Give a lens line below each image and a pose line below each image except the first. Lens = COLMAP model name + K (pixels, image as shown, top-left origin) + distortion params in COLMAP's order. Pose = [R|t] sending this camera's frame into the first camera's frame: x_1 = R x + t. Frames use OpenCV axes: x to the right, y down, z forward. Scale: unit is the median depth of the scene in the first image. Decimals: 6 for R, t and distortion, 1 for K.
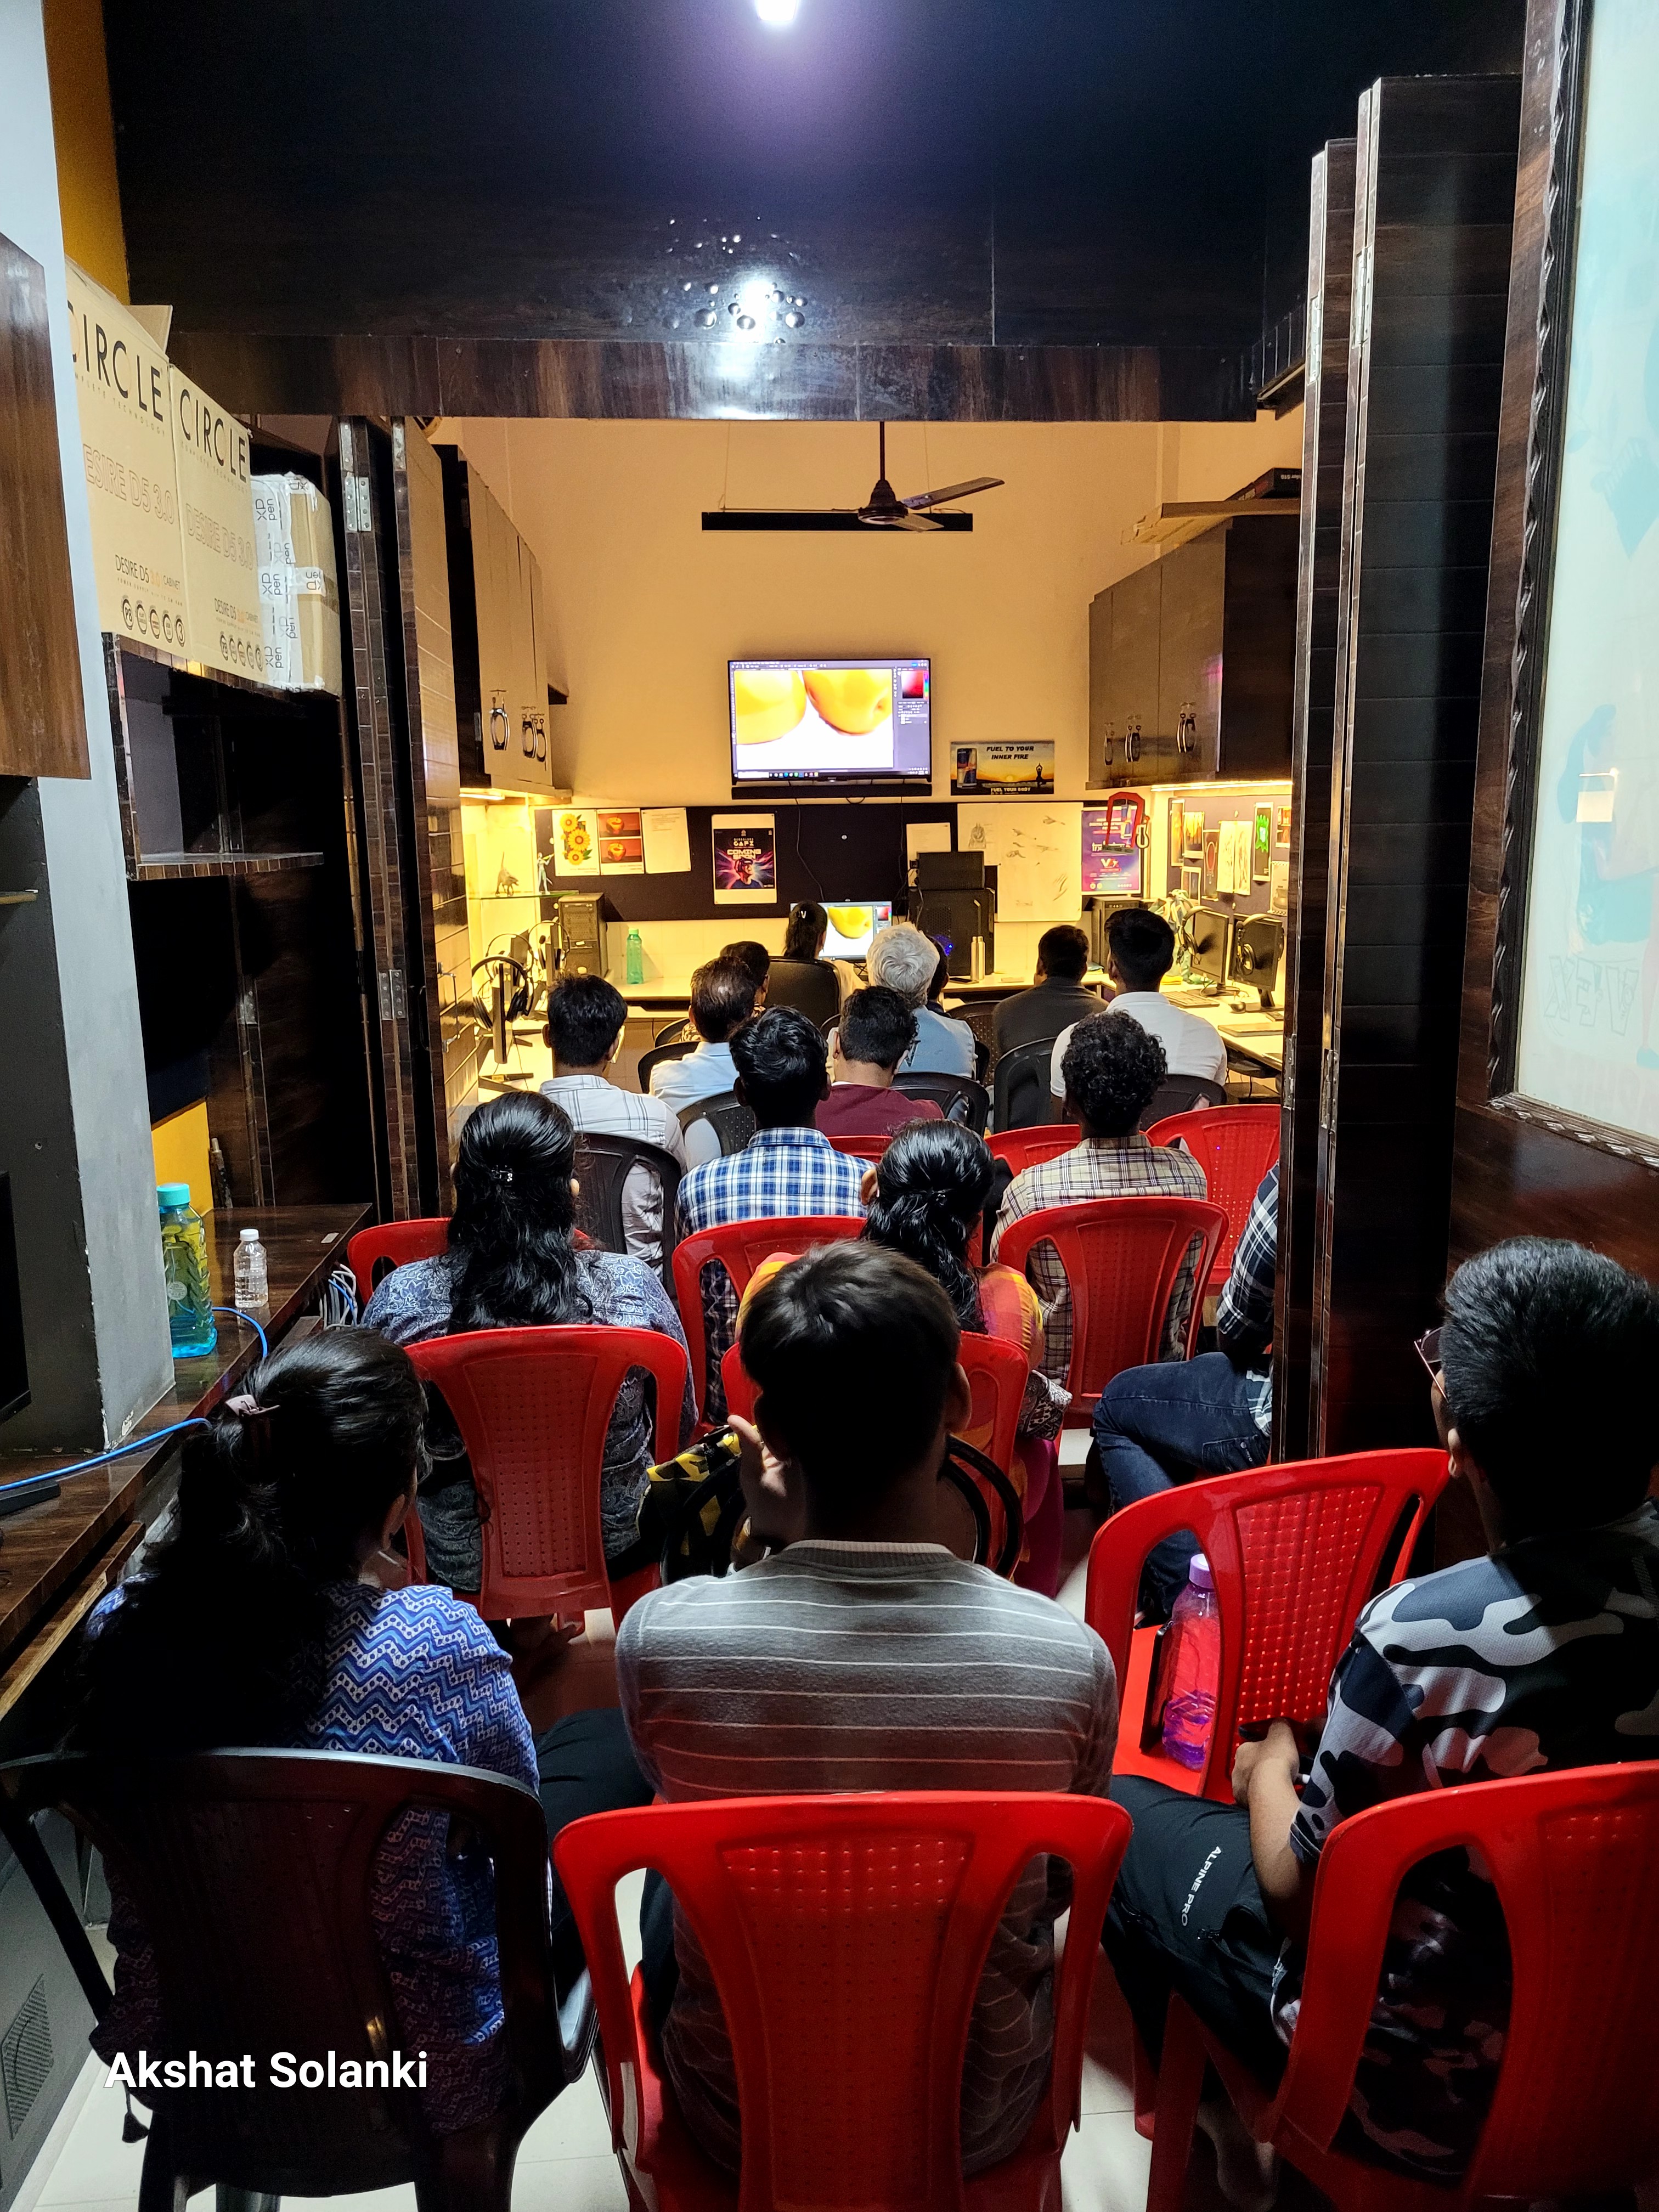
lens RADIAL K [[1665.6, 0, 875.5], [0, 1665.6, 1110.2], [0, 0, 1]] dist [0.038590, -0.031807]
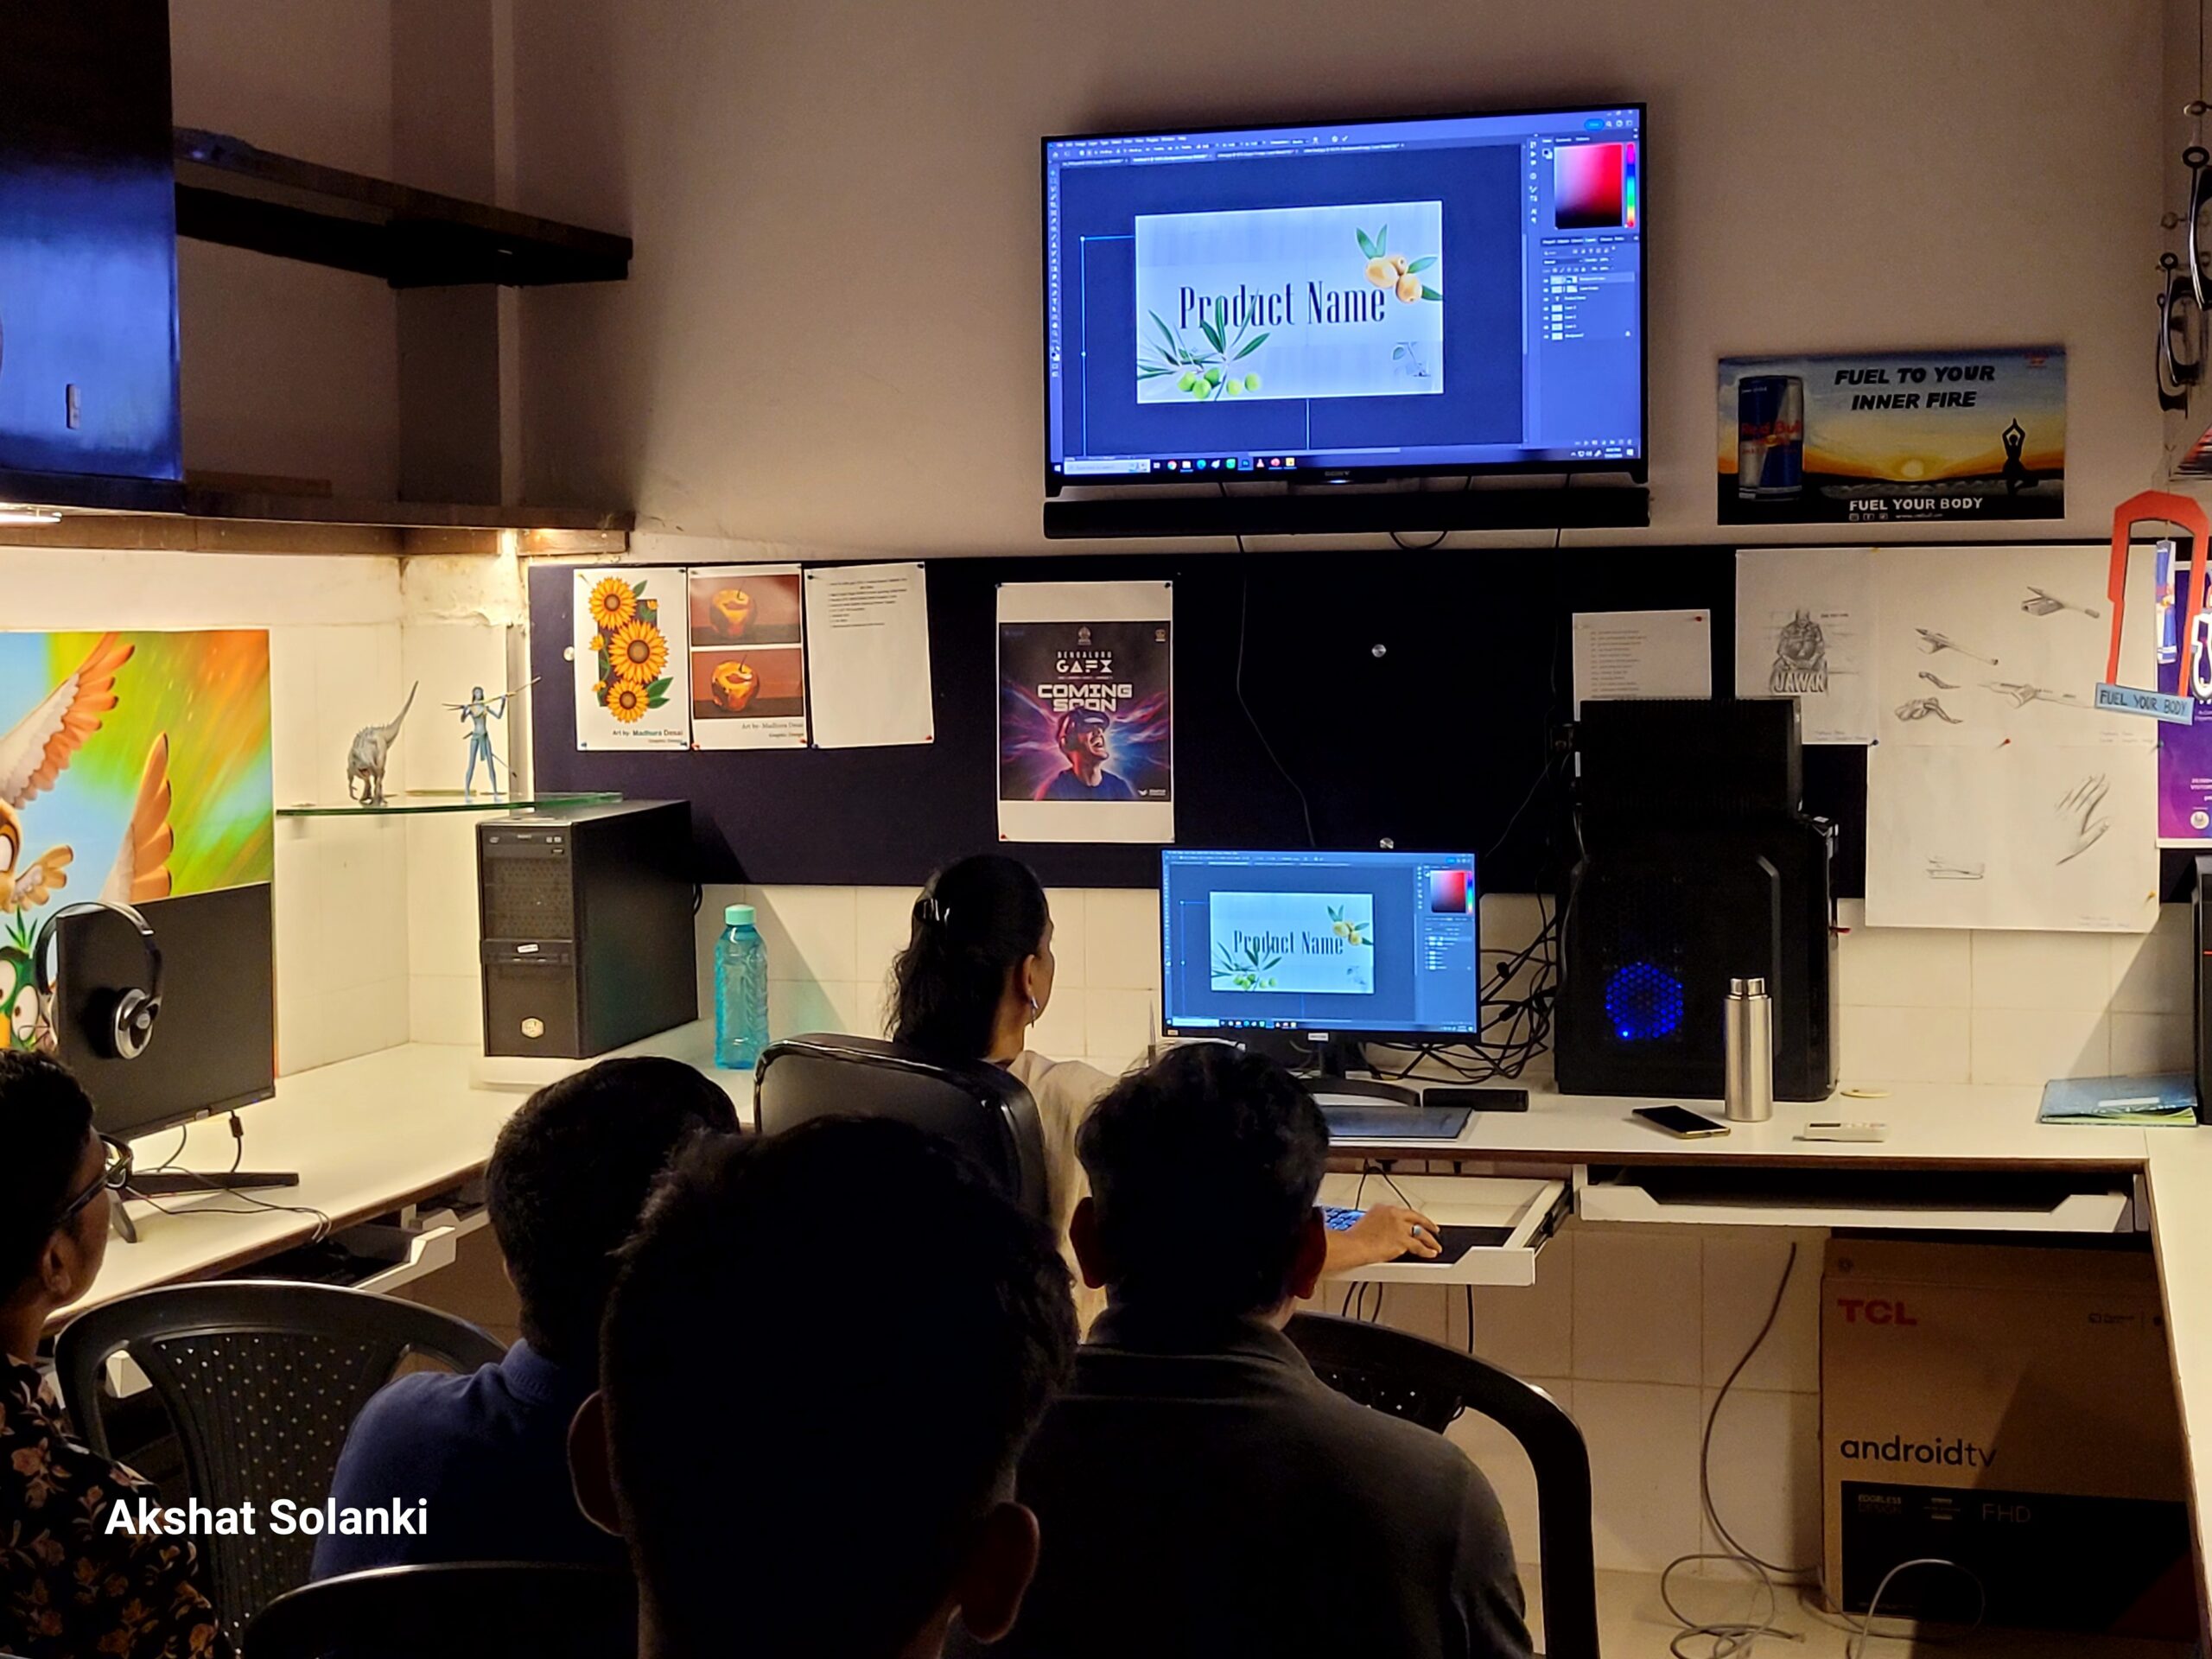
lens RADIAL K [[3082.5, 0, 1105.2], [0, 3082.5, 733.1], [0, 0, 1]] dist [0.032881, 0.000000]
pose [[0.932310, 0.018766, -0.361172, 0.150970], [-0.068541, 0.989723, -0.125502, -0.068573], [0.355105, 0.141762, 0.924015, 0.427025]]
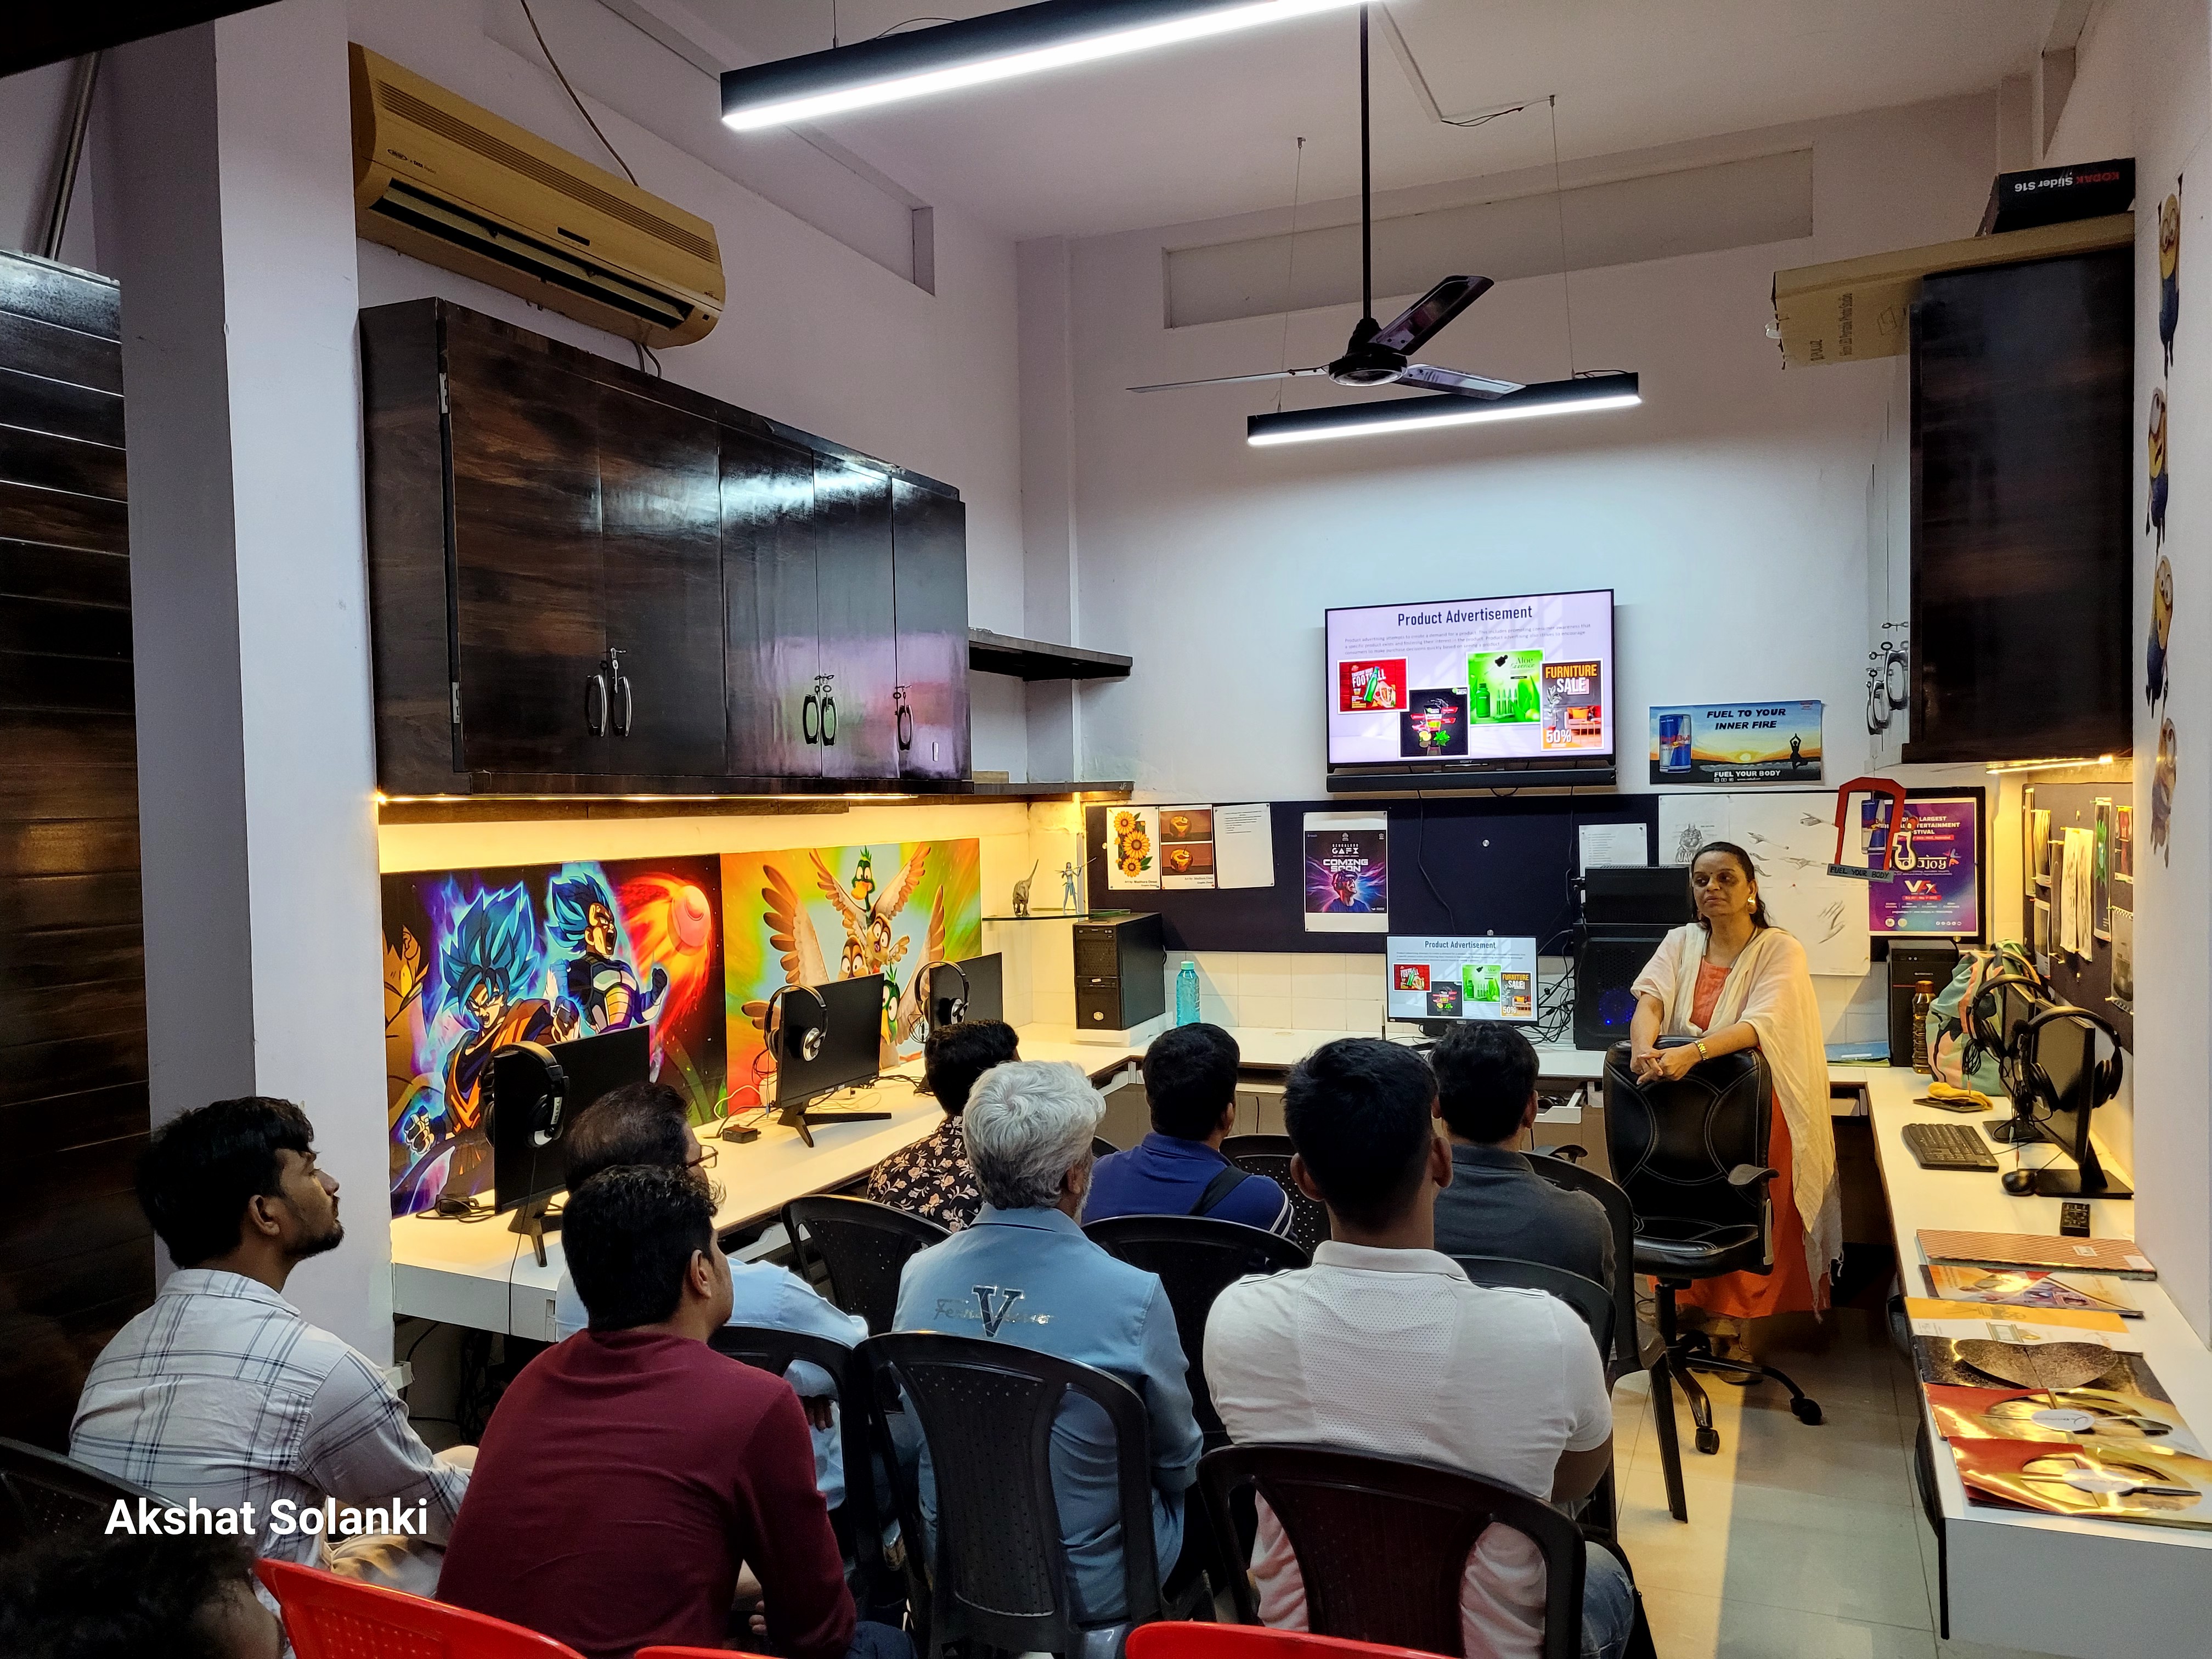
lens RADIAL K [[1665.6, 0, 1078.2], [0, 1665.6, 847.7], [0, 0, 1]] dist [0.038590, -0.031807]
pose [[0.880725, 0.009540, -0.473532, 0.164056], [-0.076984, 0.989385, -0.123251, -0.062411], [0.467329, 0.145004, 0.872111, 0.308414]]
